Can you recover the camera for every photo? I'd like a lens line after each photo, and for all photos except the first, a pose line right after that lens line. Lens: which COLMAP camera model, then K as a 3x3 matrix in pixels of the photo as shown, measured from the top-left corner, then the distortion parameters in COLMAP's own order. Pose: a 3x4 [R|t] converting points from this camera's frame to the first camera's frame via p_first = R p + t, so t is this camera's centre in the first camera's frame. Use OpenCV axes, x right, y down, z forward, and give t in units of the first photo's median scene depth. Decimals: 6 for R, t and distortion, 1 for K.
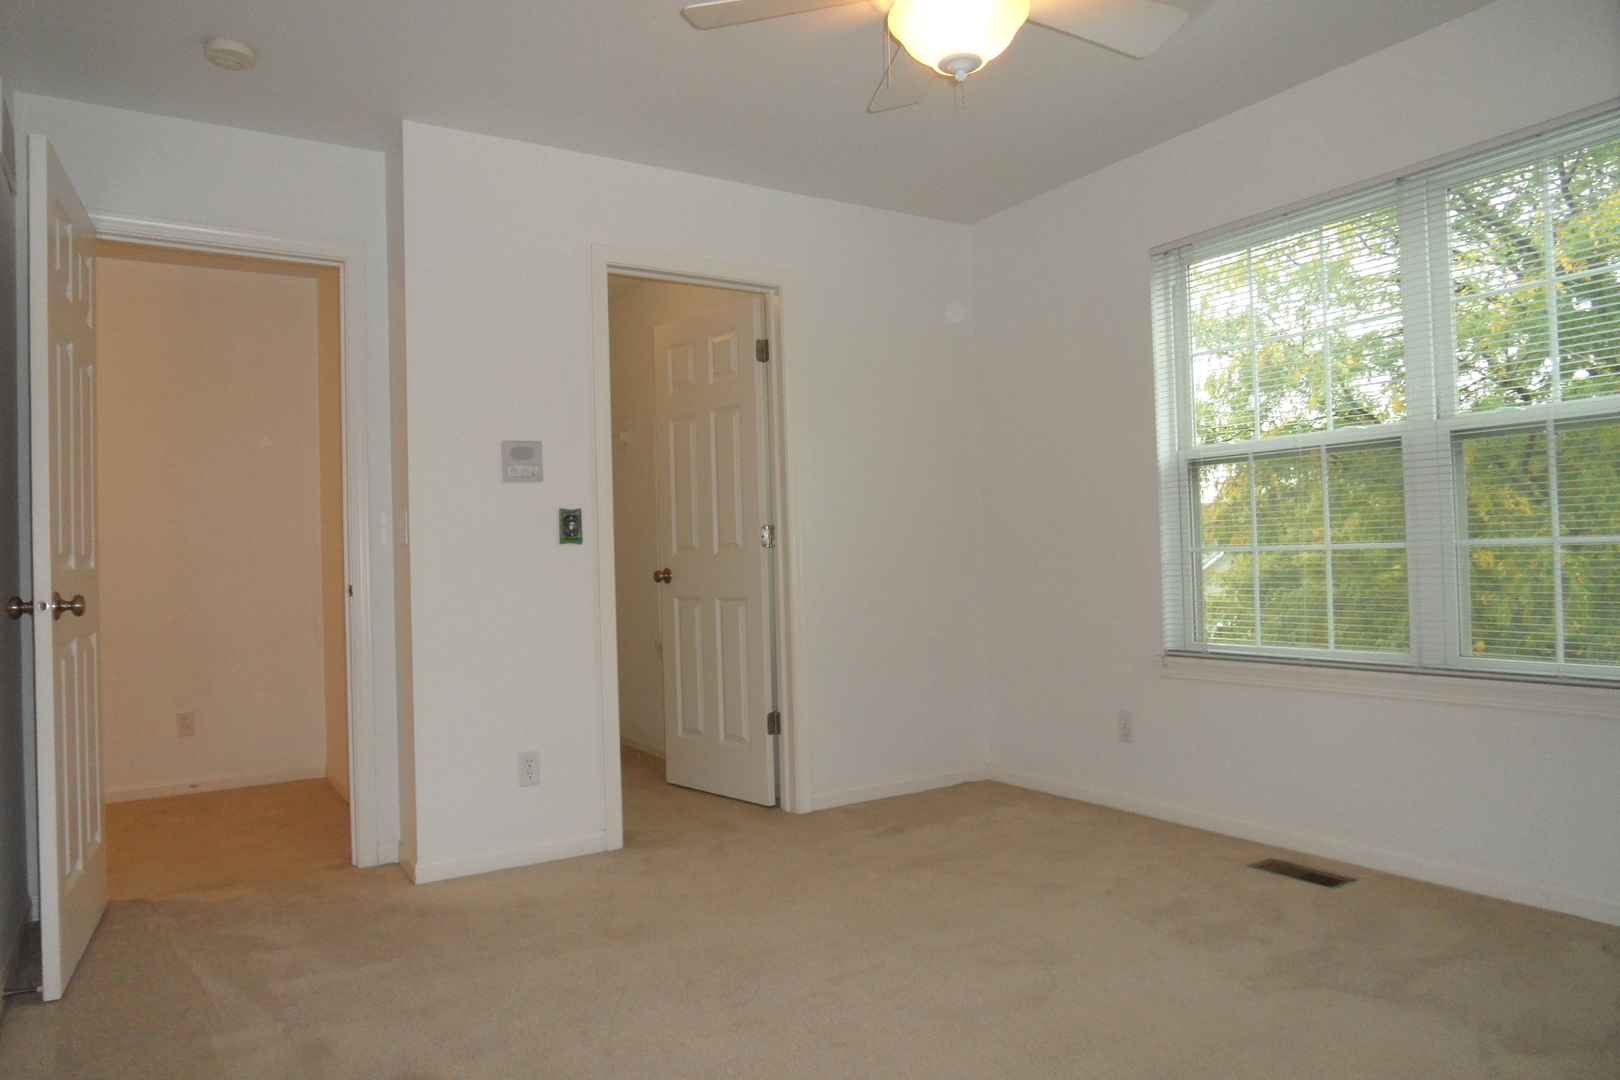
lens RADIAL K [[1040.6, 0, 801.8], [0, 1040.6, 539.6], [0, 0, 1]] dist [-0.039246, 0.000377]
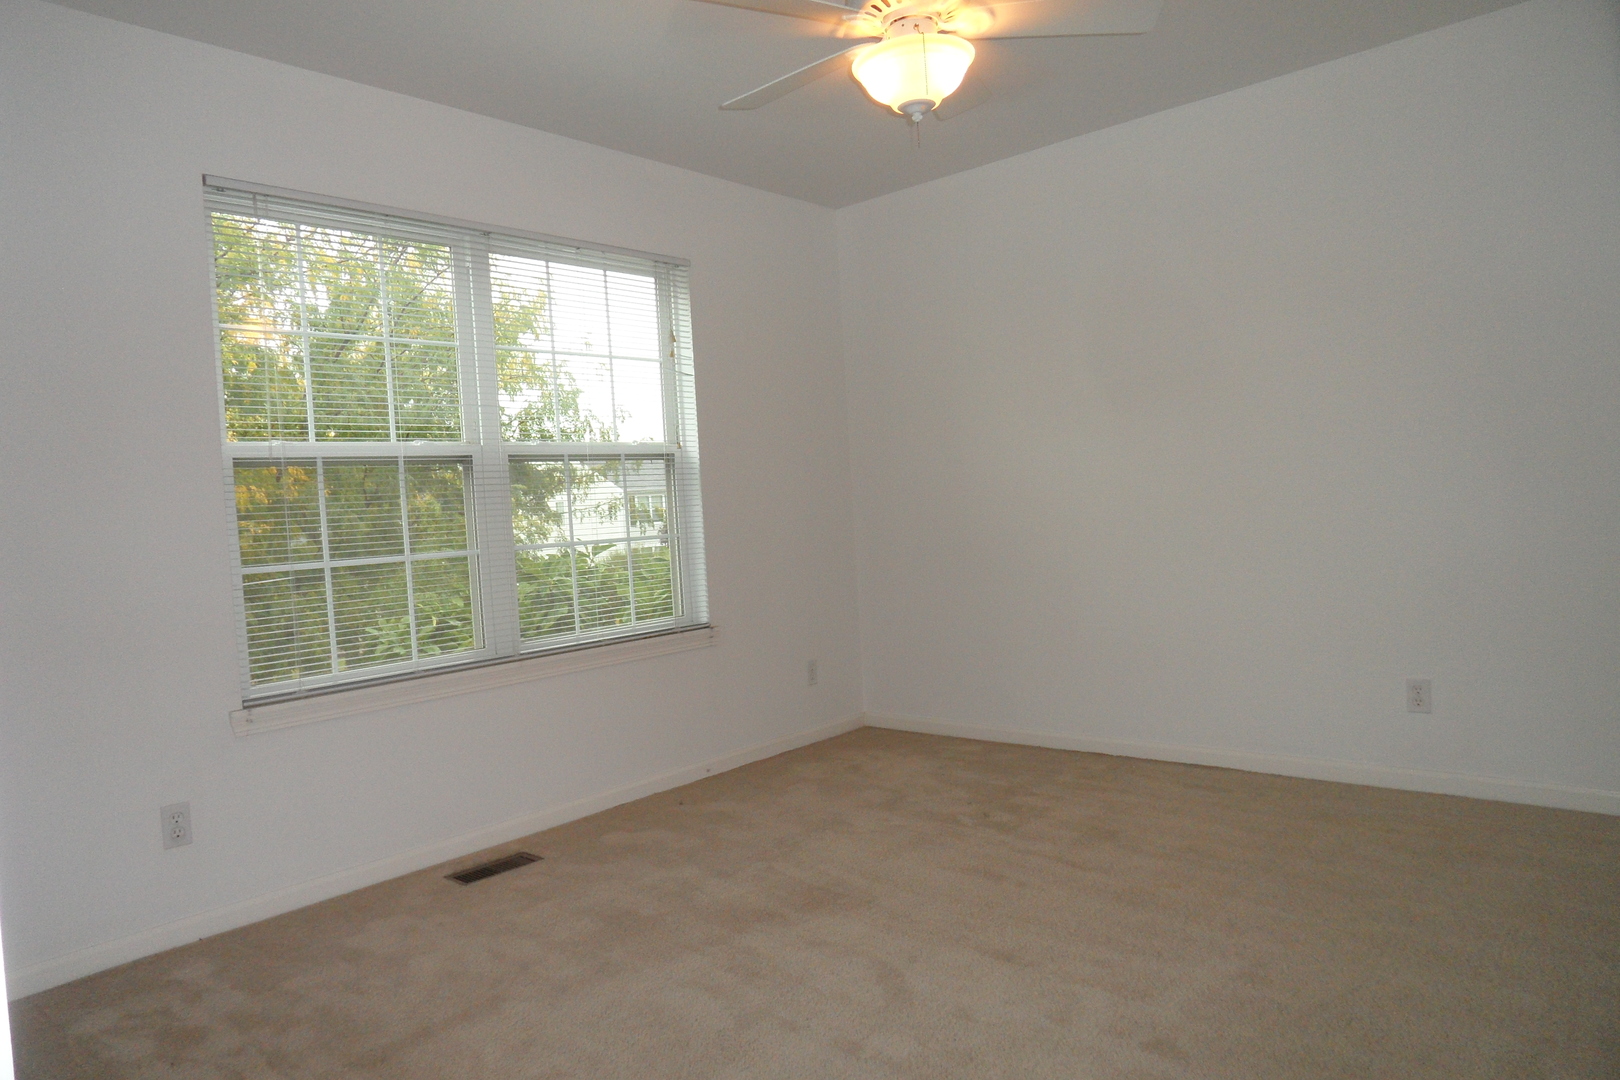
lens RADIAL K [[1040.6, 0, 801.8], [0, 1040.6, 539.6], [0, 0, 1]] dist [-0.039246, 0.000377]
pose [[-0.295380, 0.038142, 0.954618, -0.563980], [0.070893, 0.997323, -0.017912, 0.035142], [-0.952746, 0.062385, -0.297294, 0.929667]]
